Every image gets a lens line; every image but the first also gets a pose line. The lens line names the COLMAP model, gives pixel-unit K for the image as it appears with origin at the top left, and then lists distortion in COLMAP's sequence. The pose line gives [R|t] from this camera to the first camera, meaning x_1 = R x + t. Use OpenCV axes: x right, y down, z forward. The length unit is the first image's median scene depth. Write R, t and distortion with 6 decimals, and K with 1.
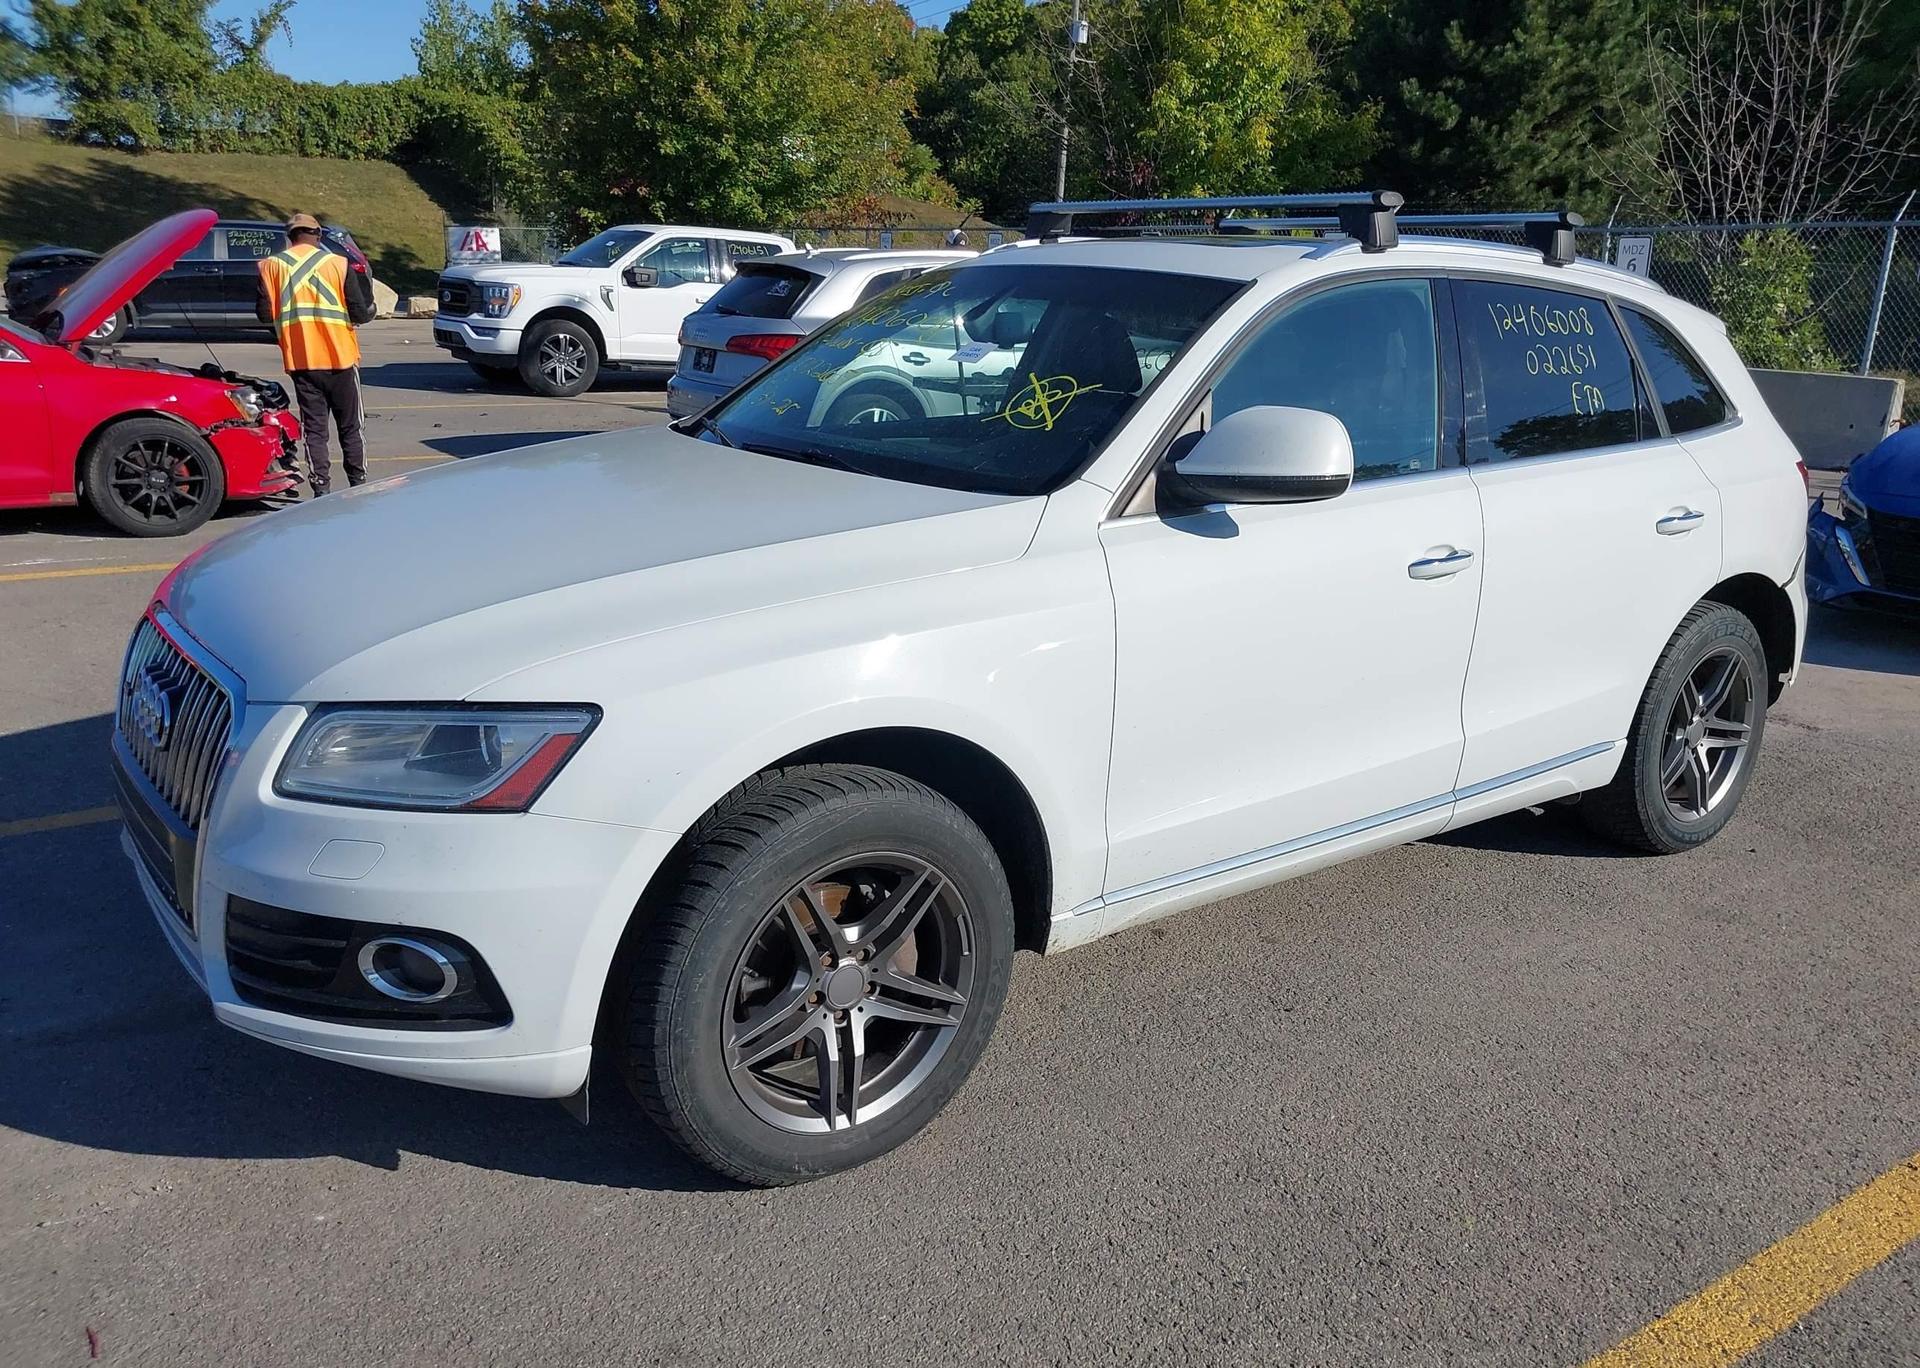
lens RADIAL K [[1507.2, 0, 960.0], [0, 1507.2, 684.0], [0, 0, 1]] dist [0.019395, -0.032275]
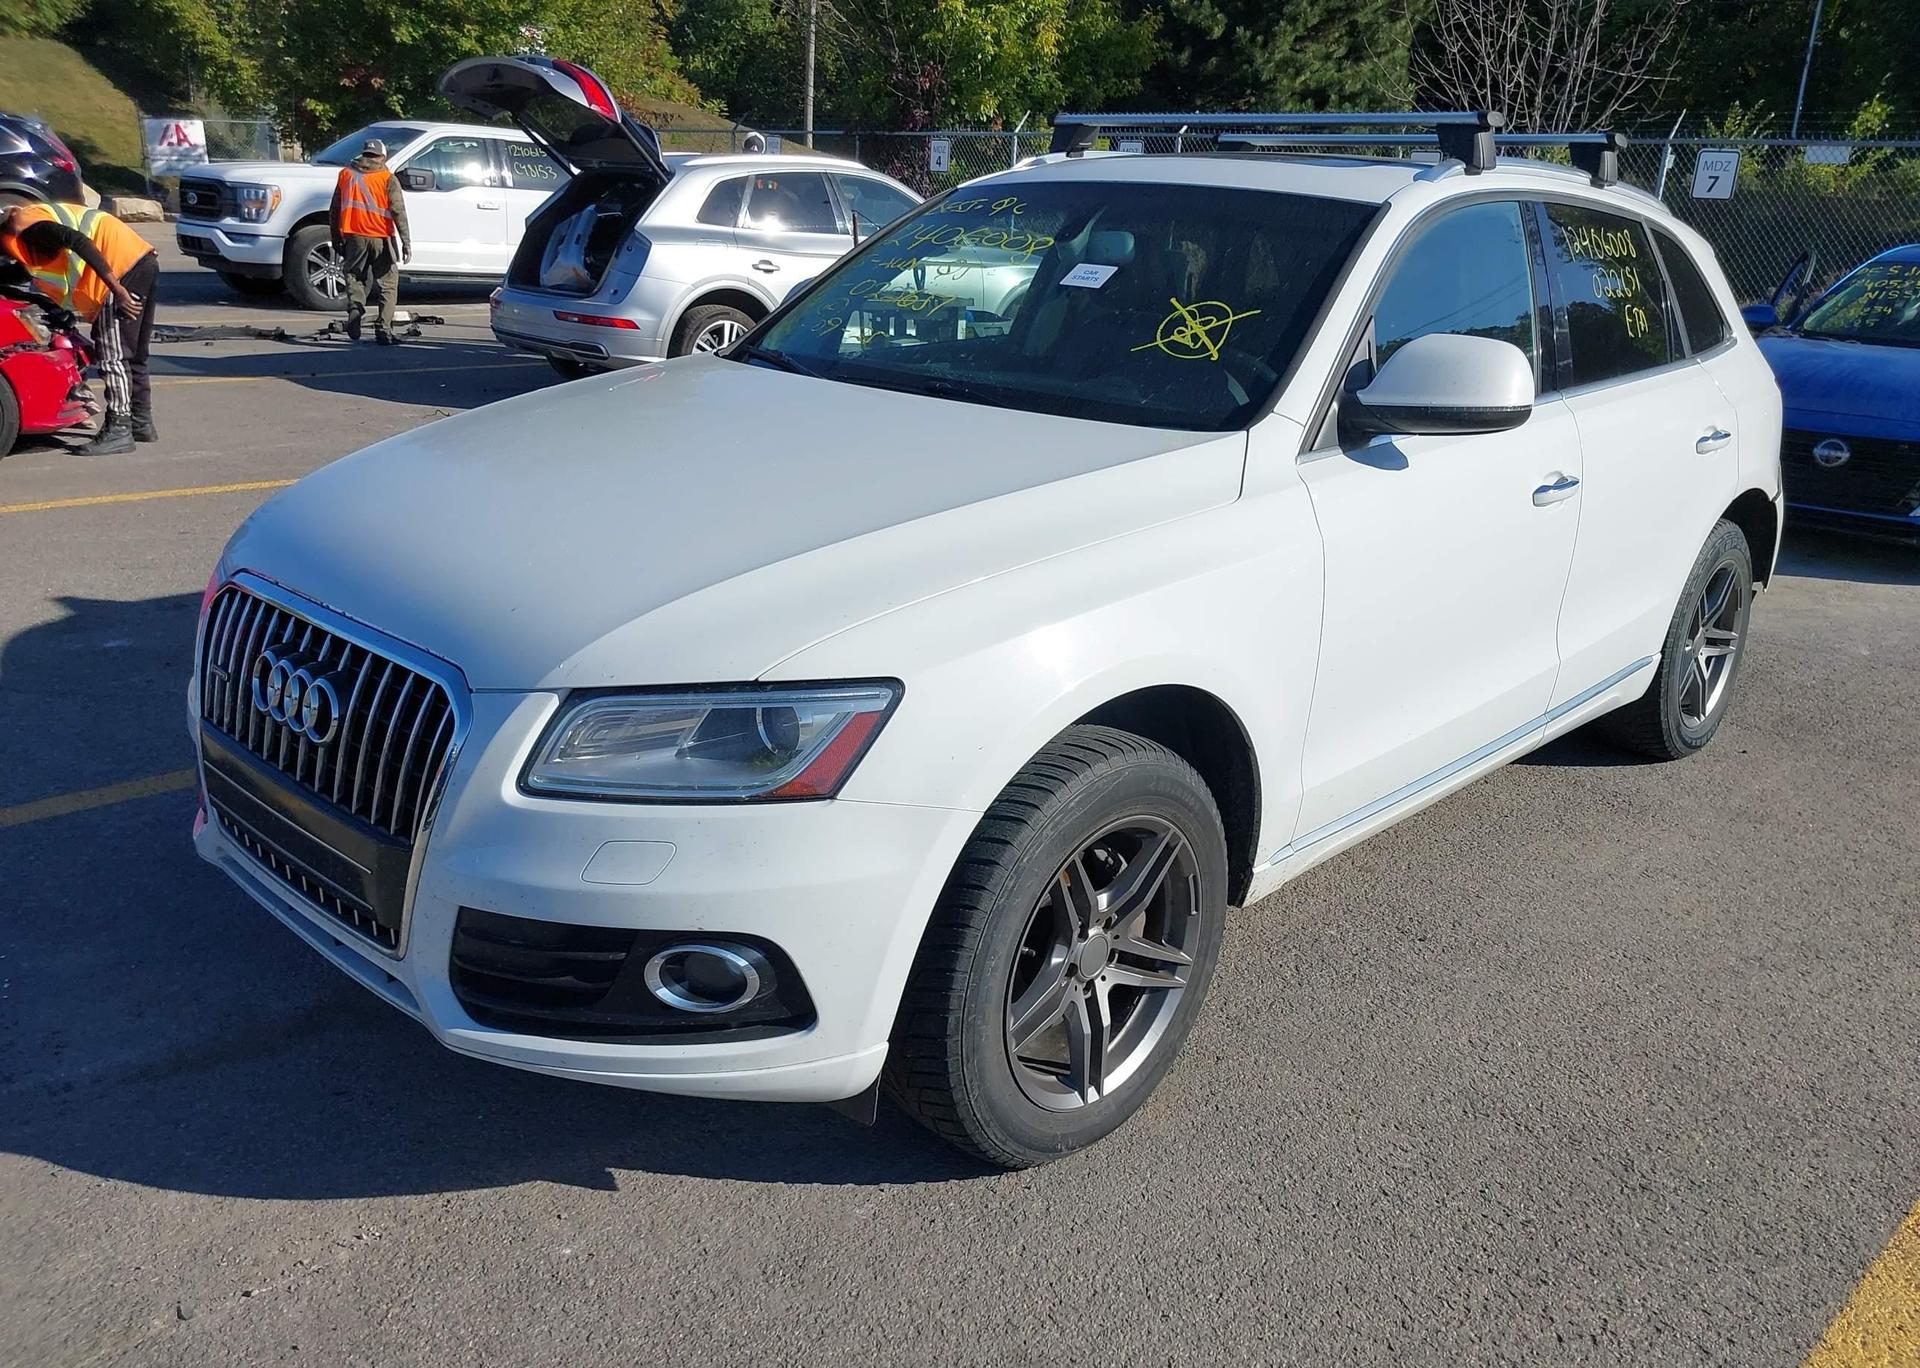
lens RADIAL K [[1514.8, 0, 969.0], [0, 1514.8, 695.2], [0, 0, 1]] dist [-0.032409, 0.069028]
pose [[0.985931, -0.044521, 0.161112, -0.250552], [0.034130, 0.997189, 0.066703, -0.025368], [-0.163629, -0.060266, 0.984679, 0.070038]]
